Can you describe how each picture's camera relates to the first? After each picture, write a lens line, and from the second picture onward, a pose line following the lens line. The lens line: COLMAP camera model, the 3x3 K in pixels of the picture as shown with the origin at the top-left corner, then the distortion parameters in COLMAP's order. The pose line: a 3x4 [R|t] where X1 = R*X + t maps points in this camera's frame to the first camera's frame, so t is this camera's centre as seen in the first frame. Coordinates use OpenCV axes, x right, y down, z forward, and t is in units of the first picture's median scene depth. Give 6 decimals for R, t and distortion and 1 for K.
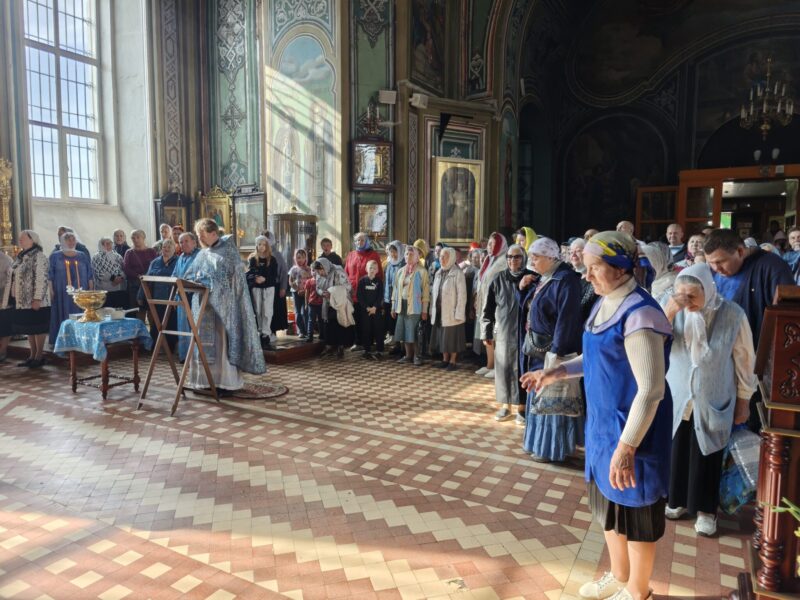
lens RADIAL K [[540.7, 0, 400.0], [0, 540.7, 300.0], [0, 0, 1]] dist [0.044724, -0.057959]
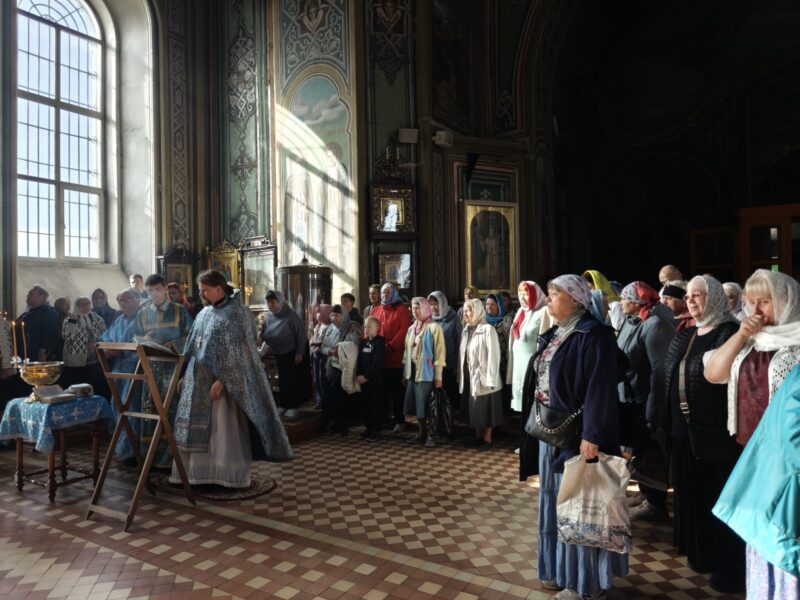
lens RADIAL K [[538.2, 0, 400.0], [0, 538.2, 300.0], [0, 0, 1]] dist [0.019194, 0.000314]
pose [[0.998519, -0.025106, -0.048263, -0.000314], [0.019855, 0.994132, -0.106339, -0.006964], [0.050649, 0.105223, 0.993158, 0.124293]]
